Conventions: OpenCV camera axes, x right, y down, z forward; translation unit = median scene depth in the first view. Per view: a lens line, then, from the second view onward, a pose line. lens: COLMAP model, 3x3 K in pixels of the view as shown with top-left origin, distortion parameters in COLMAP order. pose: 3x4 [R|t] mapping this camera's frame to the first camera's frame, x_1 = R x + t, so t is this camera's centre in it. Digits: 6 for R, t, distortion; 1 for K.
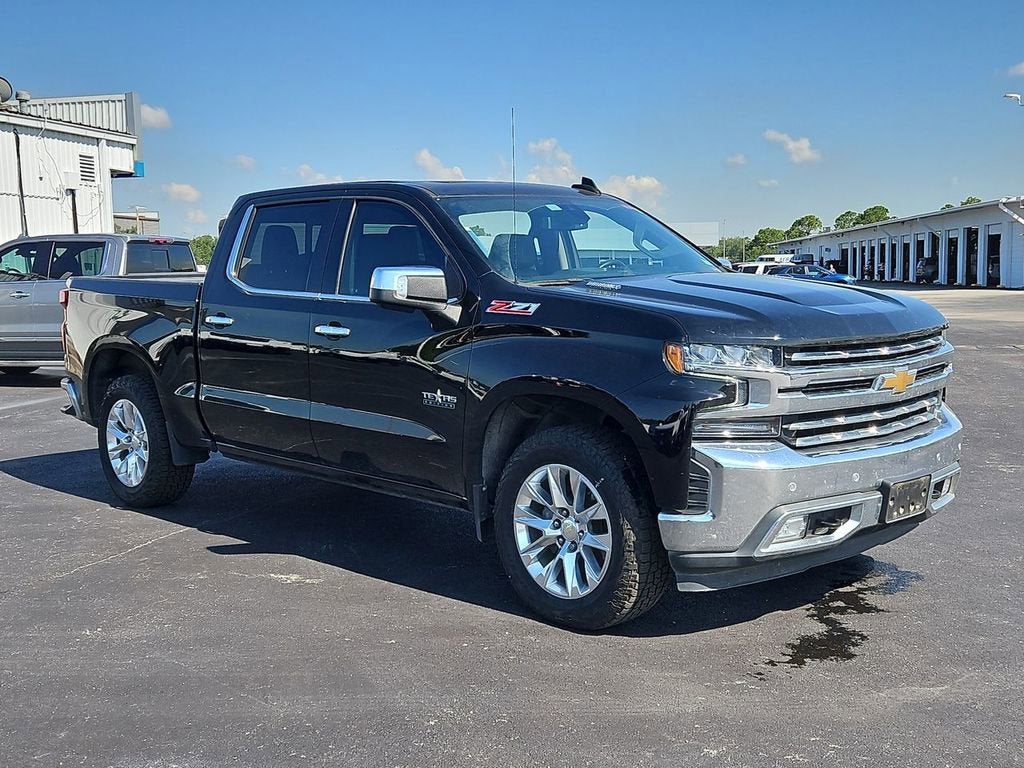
lens RADIAL K [[1228.3, 0, 518.2], [0, 1228.3, 389.2], [0, 0, 1]] dist [0.072076, 0.000000]
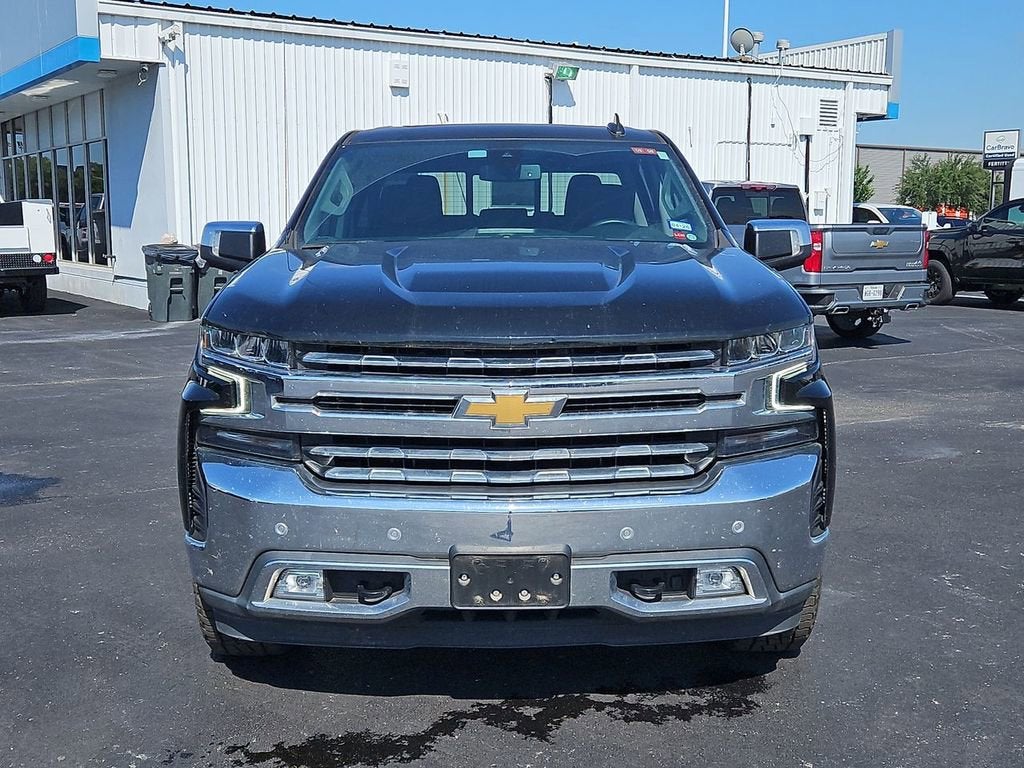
lens RADIAL K [[1228.3, 0, 521.1], [0, 1228.3, 379.2], [0, 0, 1]] dist [0.072076, 0.000000]
pose [[0.732699, 0.109481, -0.671689, 0.658168], [-0.084446, 0.993974, 0.069896, -0.060874], [0.675293, 0.005509, 0.737529, 0.434395]]
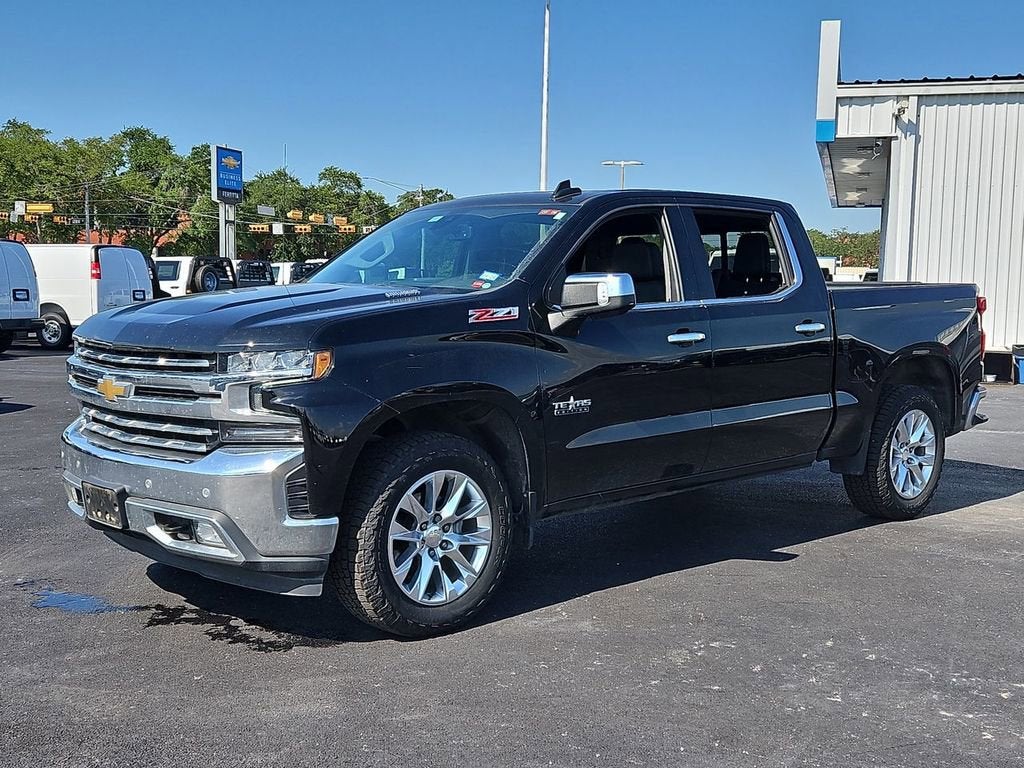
lens RADIAL K [[1228.3, 0, 513.6], [0, 1228.3, 383.6], [0, 0, 1]] dist [0.072076, 0.000000]
pose [[-0.015805, 0.104765, -0.994371, 1.132686], [-0.114653, 0.987746, 0.105889, -0.135434], [0.993280, 0.115681, -0.003599, 1.146717]]
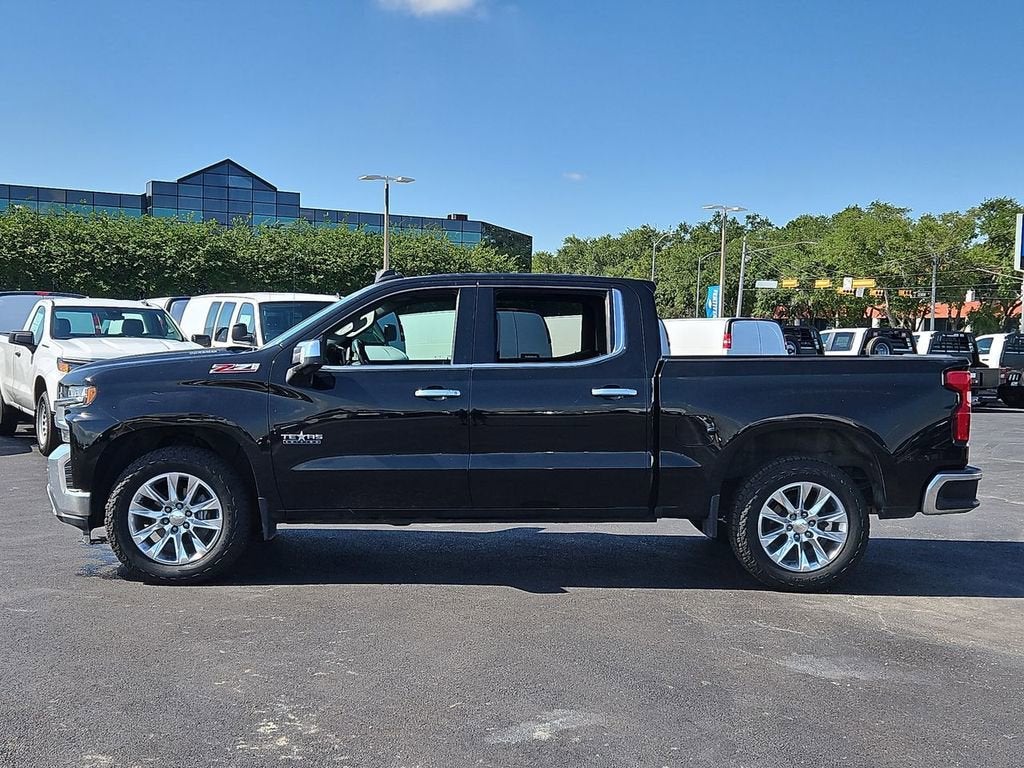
lens RADIAL K [[1228.3, 0, 512.3], [0, 1228.3, 381.2], [0, 0, 1]] dist [0.072076, 0.000000]
pose [[-0.670016, 0.034164, -0.741560, 0.984970], [-0.084116, 0.989013, 0.121565, -0.260870], [0.737566, 0.143827, -0.659780, 2.232433]]
